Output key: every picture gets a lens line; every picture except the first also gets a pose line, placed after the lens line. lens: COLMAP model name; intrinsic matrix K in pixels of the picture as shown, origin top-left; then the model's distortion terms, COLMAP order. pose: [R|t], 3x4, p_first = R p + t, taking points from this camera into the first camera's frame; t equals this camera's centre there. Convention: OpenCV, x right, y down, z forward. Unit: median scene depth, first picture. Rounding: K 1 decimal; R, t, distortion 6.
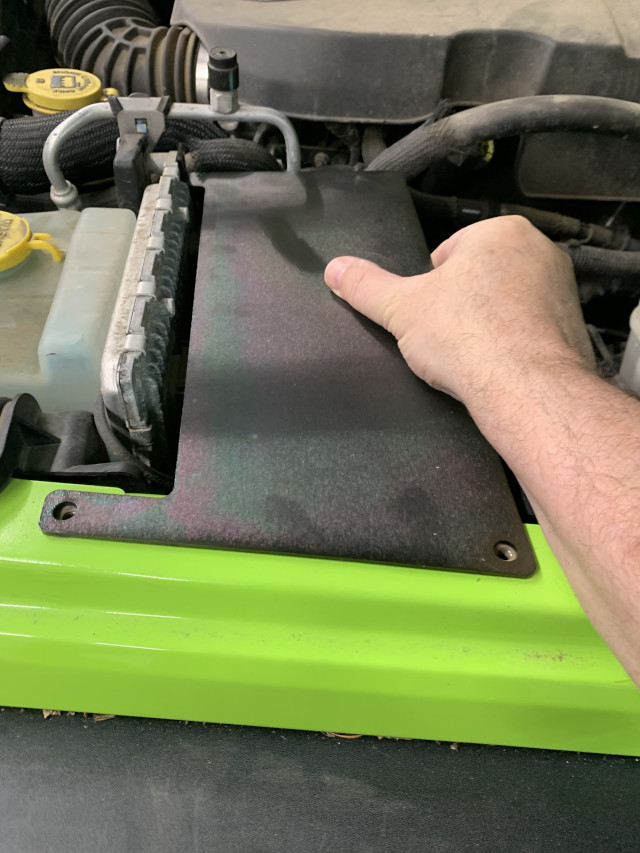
lens RADIAL K [[660.1, 0, 320.0], [0, 660.1, 426.5], [0, 0, 1]] dist [-0.003080, 0.001974]
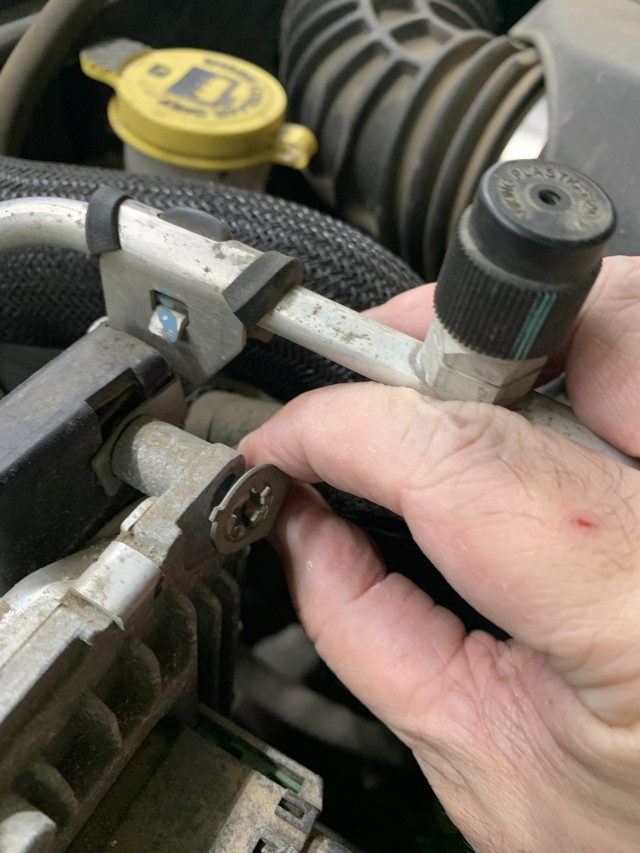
lens RADIAL K [[695.9, 0, 322.7], [0, 695.9, 425.3], [0, 0, 1]] dist [-0.014944, -0.009849]
pose [[0.849988, 0.430039, -0.304280, -0.094042], [-0.440948, 0.896822, 0.035715, -0.410514], [0.288244, 0.103814, 0.951913, 0.671537]]
